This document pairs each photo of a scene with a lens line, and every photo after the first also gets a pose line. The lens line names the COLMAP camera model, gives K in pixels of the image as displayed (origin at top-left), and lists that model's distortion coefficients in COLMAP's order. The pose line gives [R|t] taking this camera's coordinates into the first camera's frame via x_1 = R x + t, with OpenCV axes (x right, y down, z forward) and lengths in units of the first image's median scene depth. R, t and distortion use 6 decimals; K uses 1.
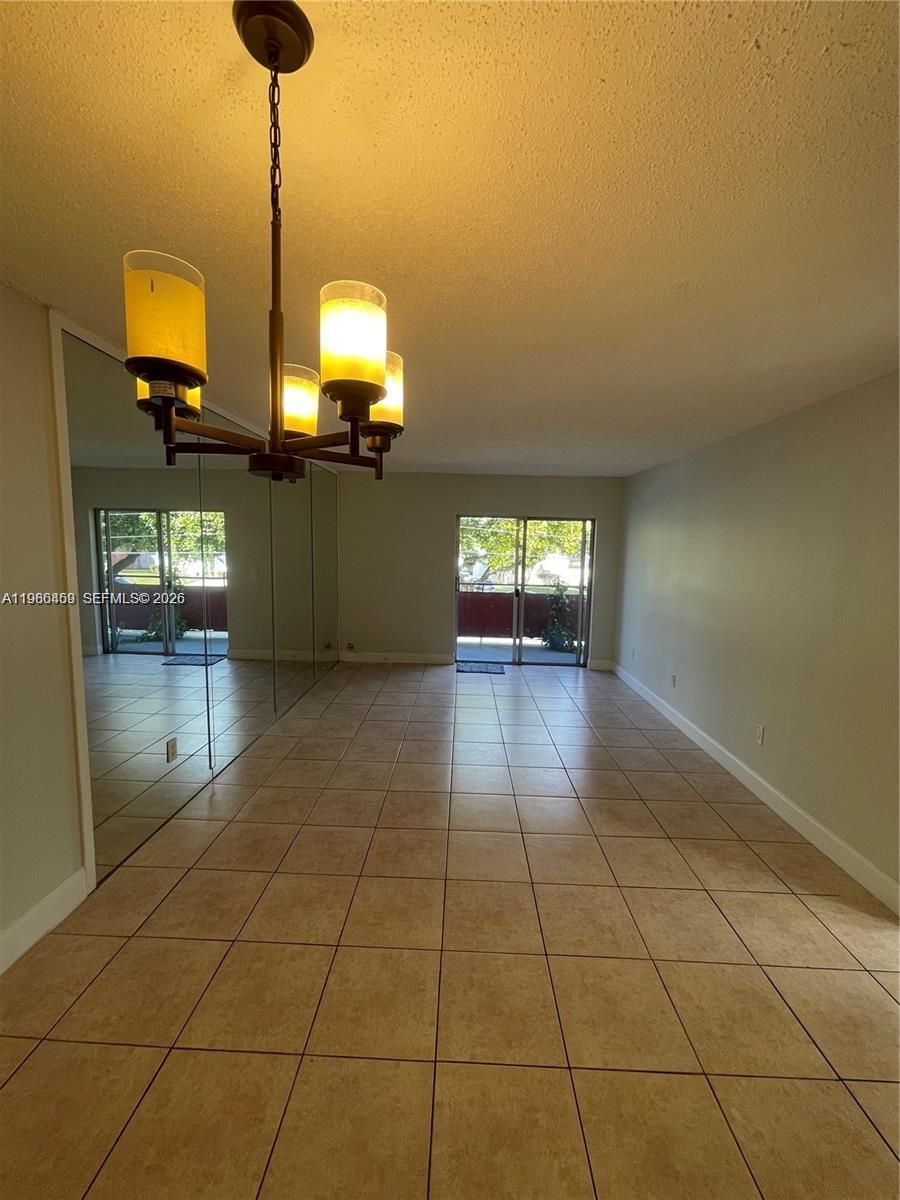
lens RADIAL K [[483.0, 0, 451.4], [0, 483.0, 598.4], [0, 0, 1]] dist [0.000665, 0.000142]
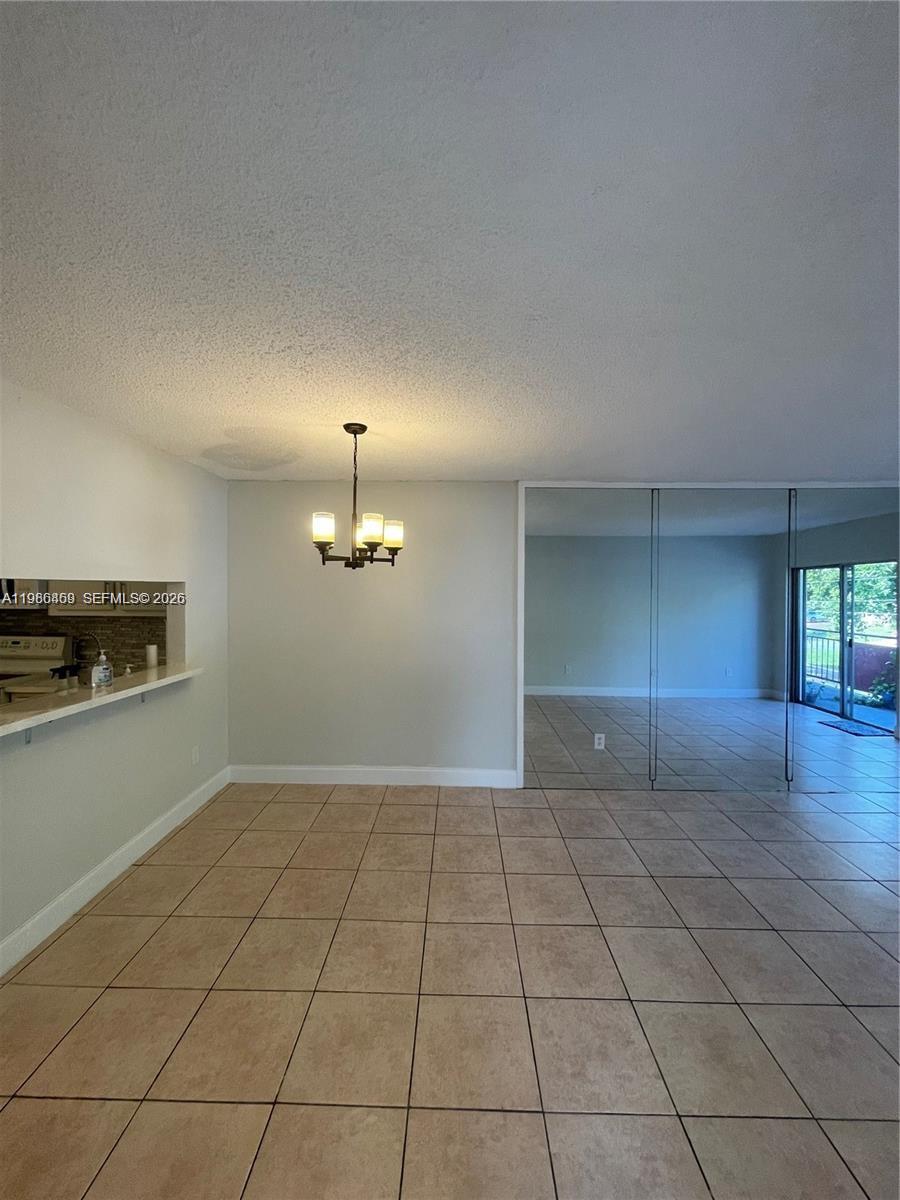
lens RADIAL K [[483.0, 0, 451.4], [0, 483.0, 598.4], [0, 0, 1]] dist [0.000665, 0.000142]
pose [[0.008266, -0.011286, -0.999902, 0.342460], [-0.115320, 0.993254, -0.012164, -0.013653], [0.993294, 0.115409, 0.006909, 0.213448]]
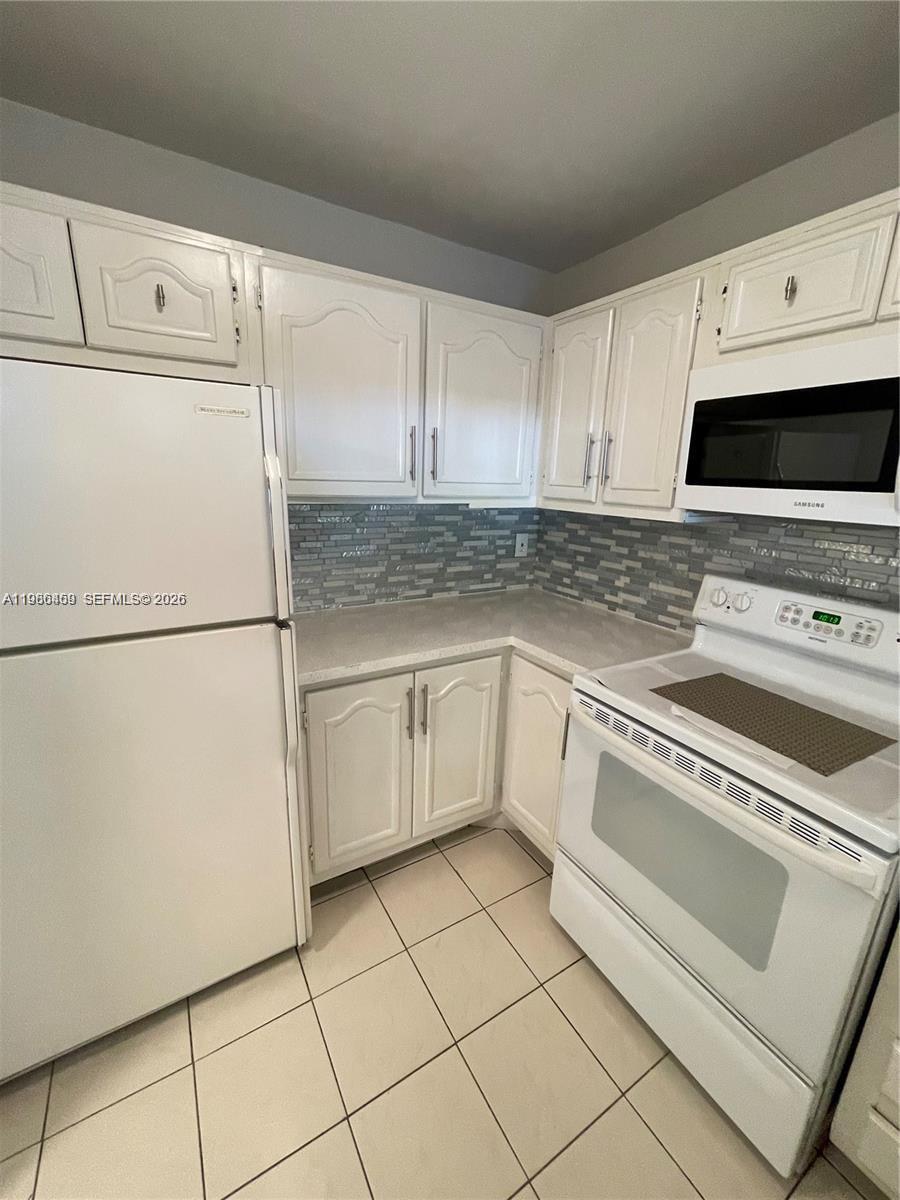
lens RADIAL K [[485.7, 0, 453.9], [0, 485.7, 596.7], [0, 0, 1]] dist [-0.001939, 0.000153]
pose [[-0.837375, 0.081425, -0.540530, 0.005290], [-0.113906, 0.941144, 0.318235, 0.035432], [0.534629, 0.328052, -0.778816, -0.221619]]
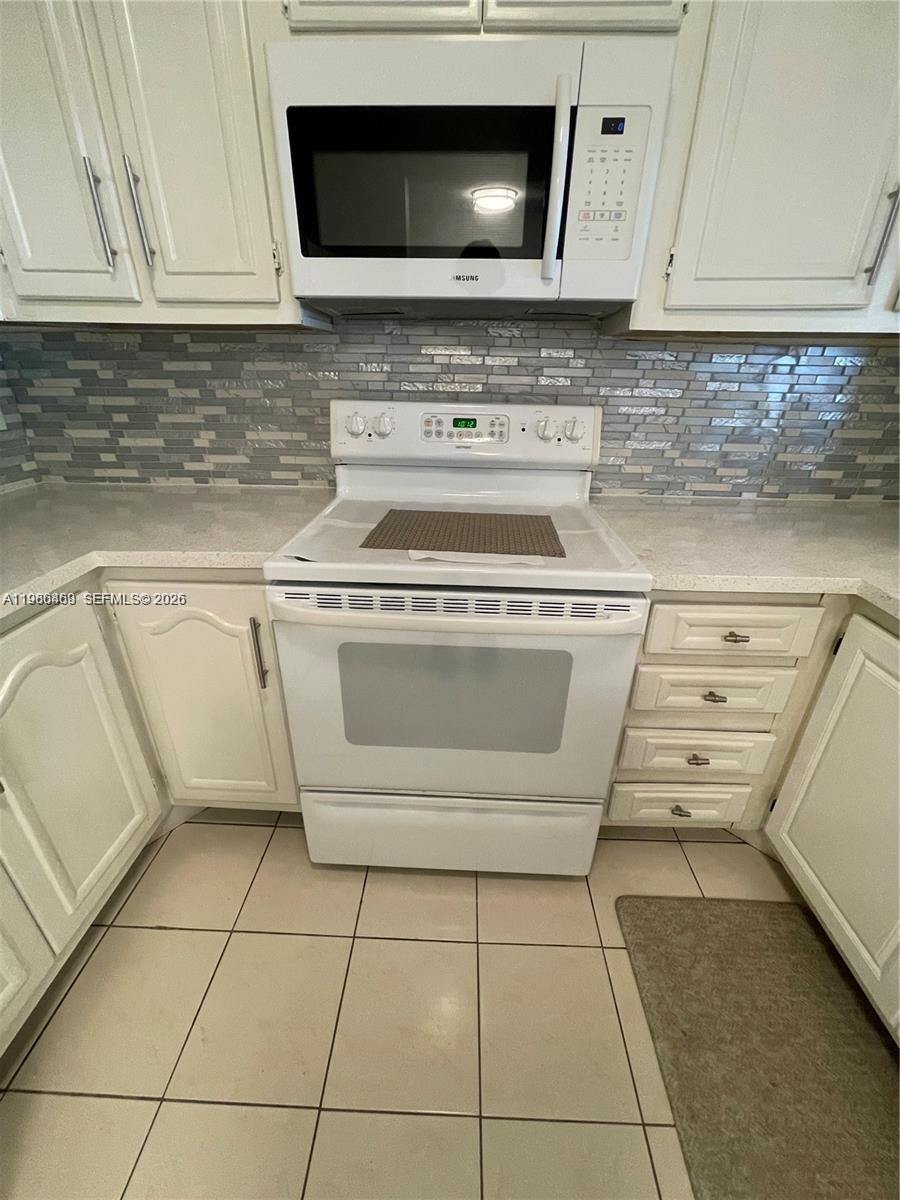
lens RADIAL K [[485.7, 0, 453.9], [0, 485.7, 596.7], [0, 0, 1]] dist [-0.001939, 0.000153]
pose [[-0.003005, 0.408829, -0.912606, -0.020607], [-0.123959, 0.905419, 0.406018, 0.075994], [0.992283, 0.114346, 0.047958, -0.302255]]
